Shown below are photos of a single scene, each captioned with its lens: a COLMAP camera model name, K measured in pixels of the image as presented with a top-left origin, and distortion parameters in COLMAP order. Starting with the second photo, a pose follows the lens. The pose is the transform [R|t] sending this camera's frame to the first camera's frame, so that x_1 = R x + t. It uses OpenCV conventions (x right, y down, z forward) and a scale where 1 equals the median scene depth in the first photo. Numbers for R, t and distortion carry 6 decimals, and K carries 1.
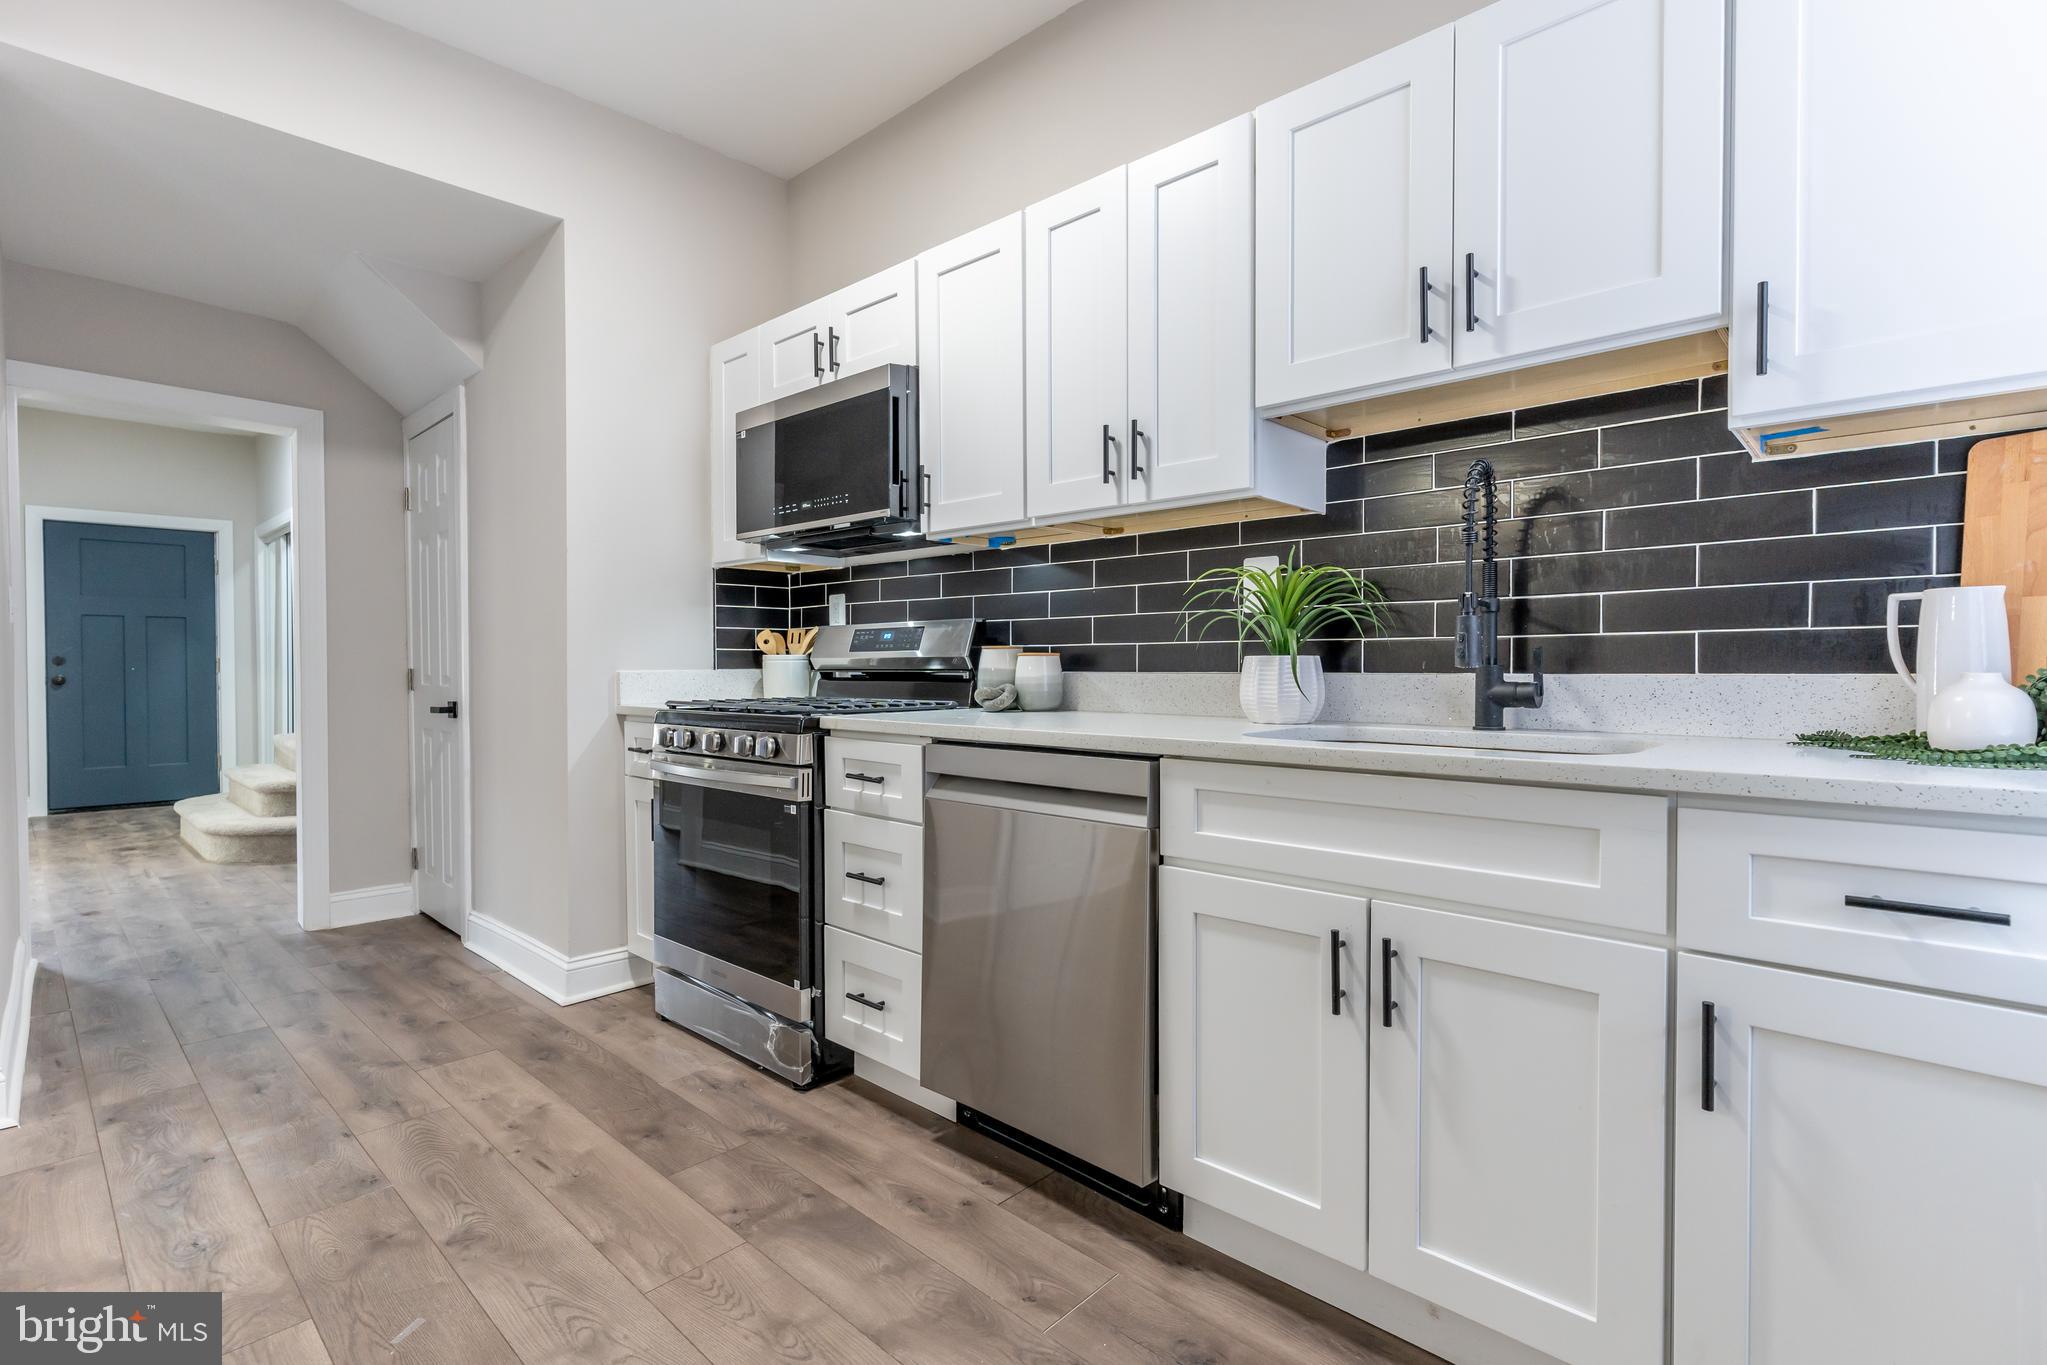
lens RADIAL K [[967.2, 0, 1027.5], [0, 967.2, 678.6], [0, 0, 1]] dist [0.000683, 0.000632]
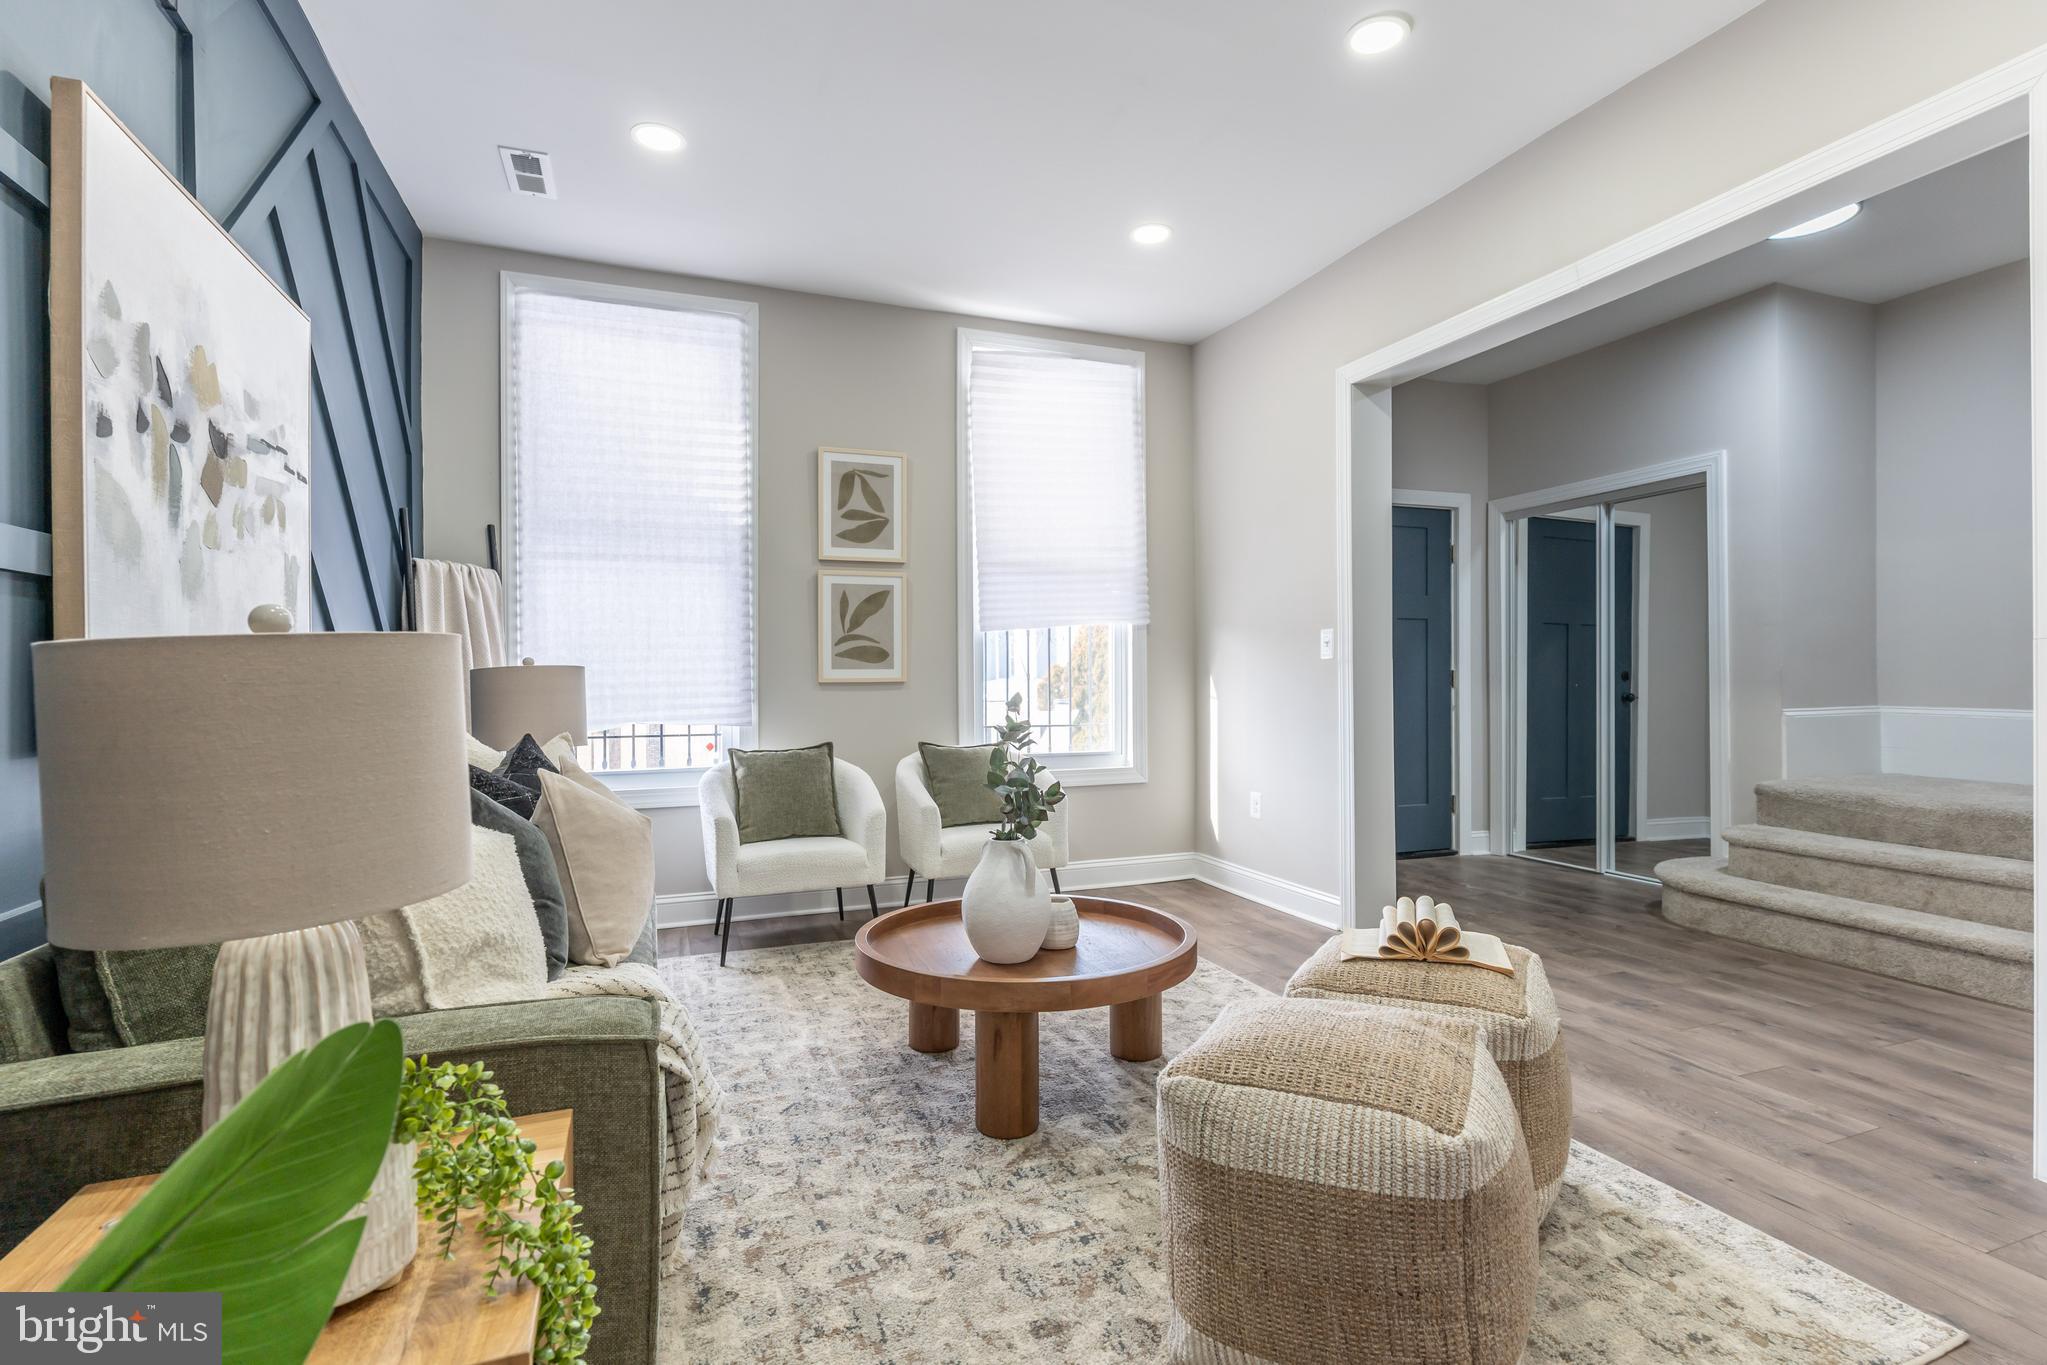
lens RADIAL K [[967.2, 0, 1027.5], [0, 967.2, 678.6], [0, 0, 1]] dist [0.000683, 0.000632]
pose [[0.901756, -0.005803, -0.432206, -2.551209], [0.001104, 0.999938, -0.011123, -0.015364], [0.432244, 0.009553, 0.901706, 0.452171]]
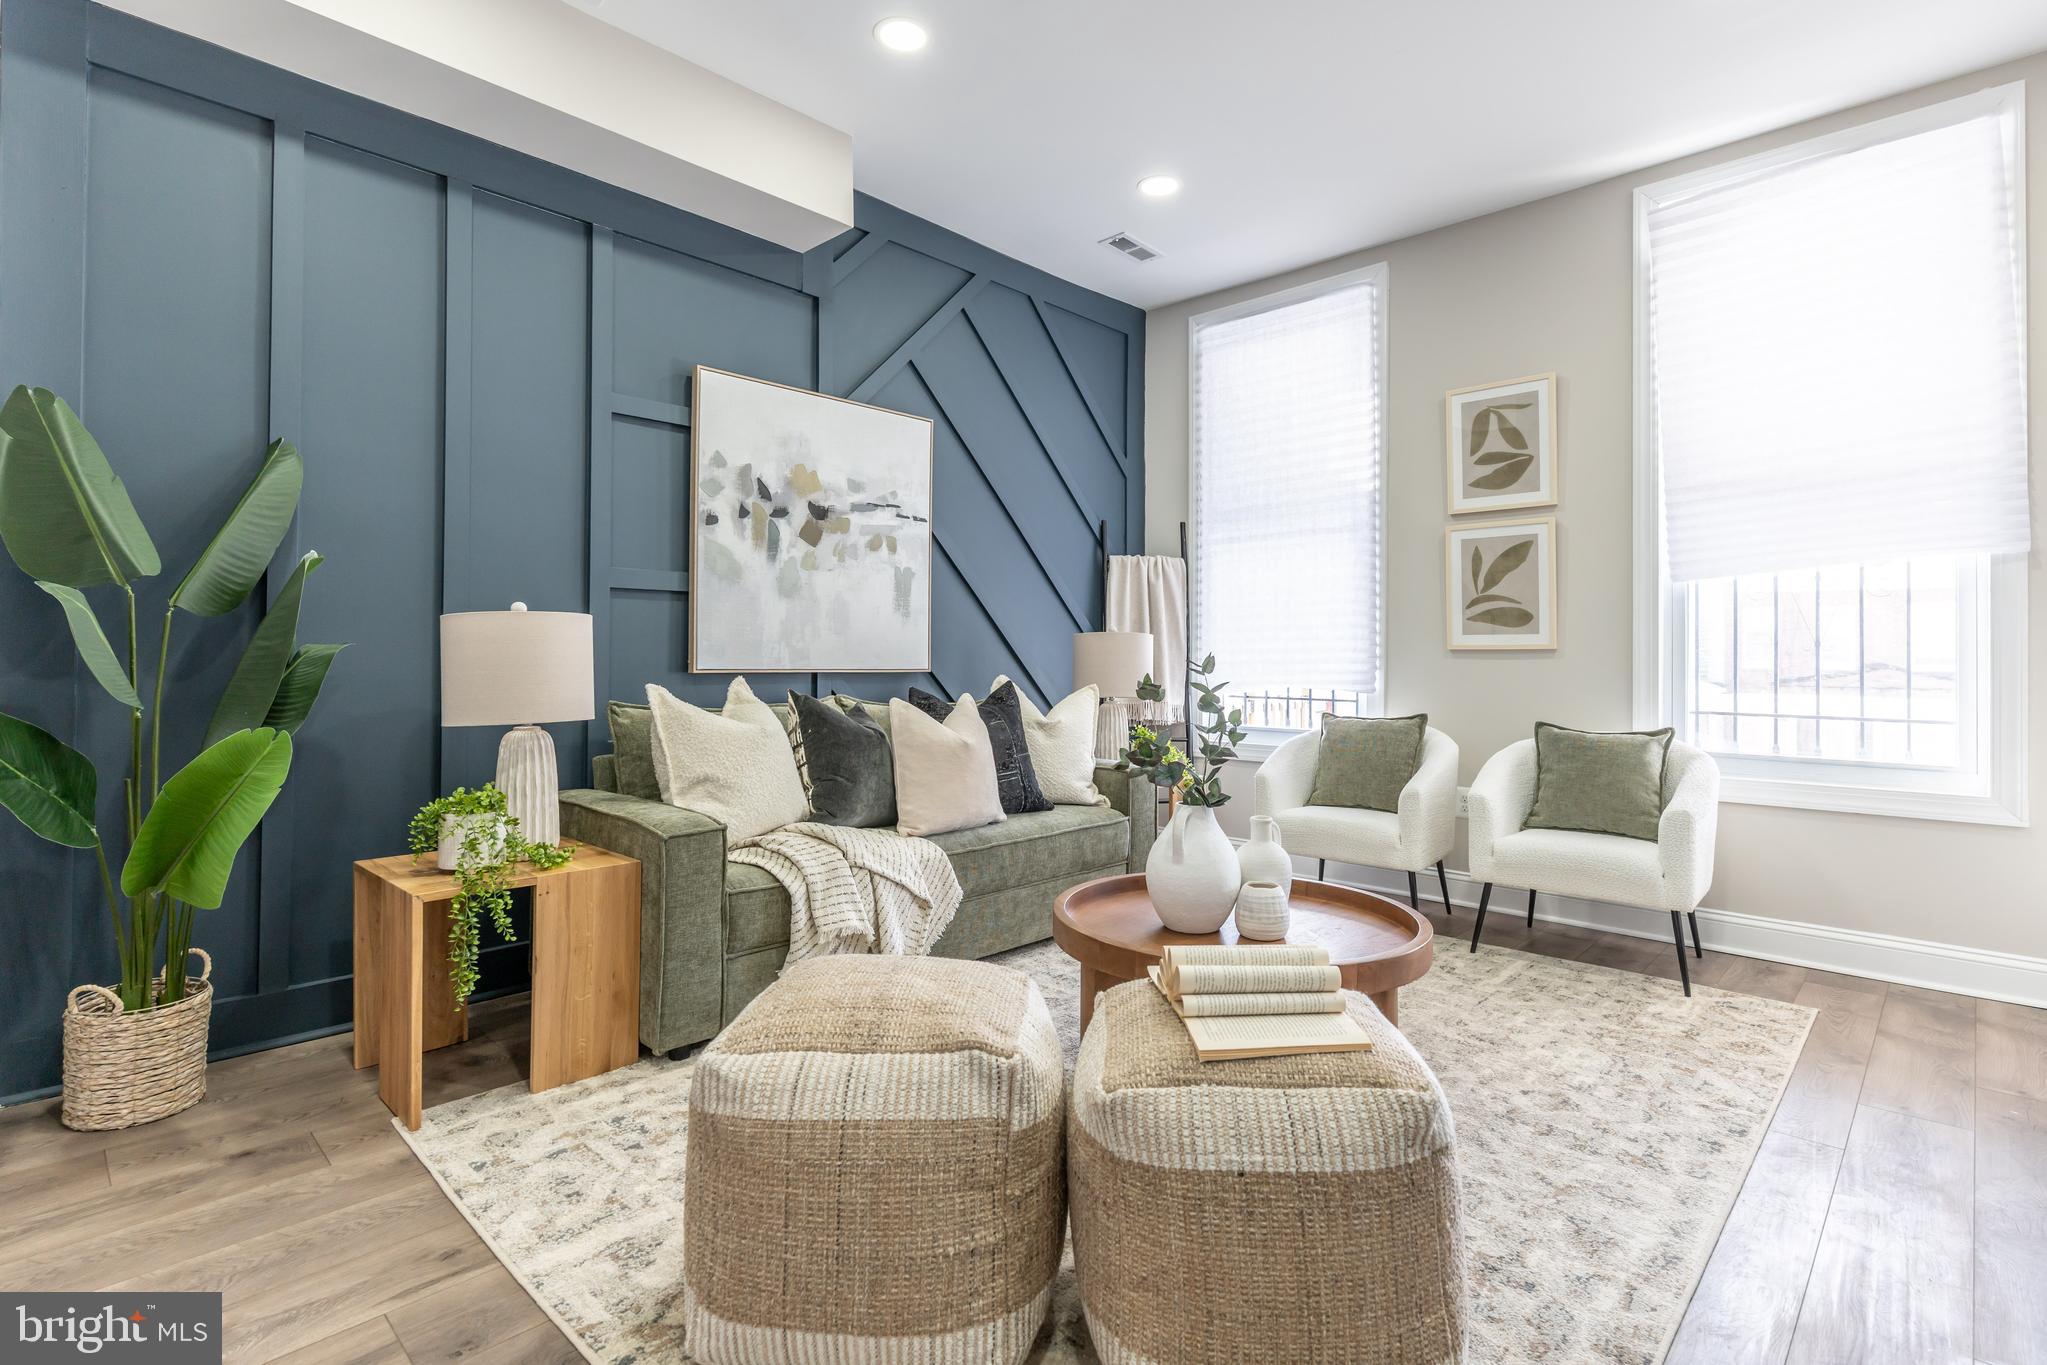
lens RADIAL K [[979.3, 0, 1023.5], [0, 979.3, 646.6], [0, 0, 1]] dist [-0.000985, 0.000442]
pose [[-0.011575, -0.010510, -0.999878, -1.983046], [-0.017521, 0.999793, -0.010307, -0.003648], [0.999779, 0.017399, -0.011757, 1.246983]]
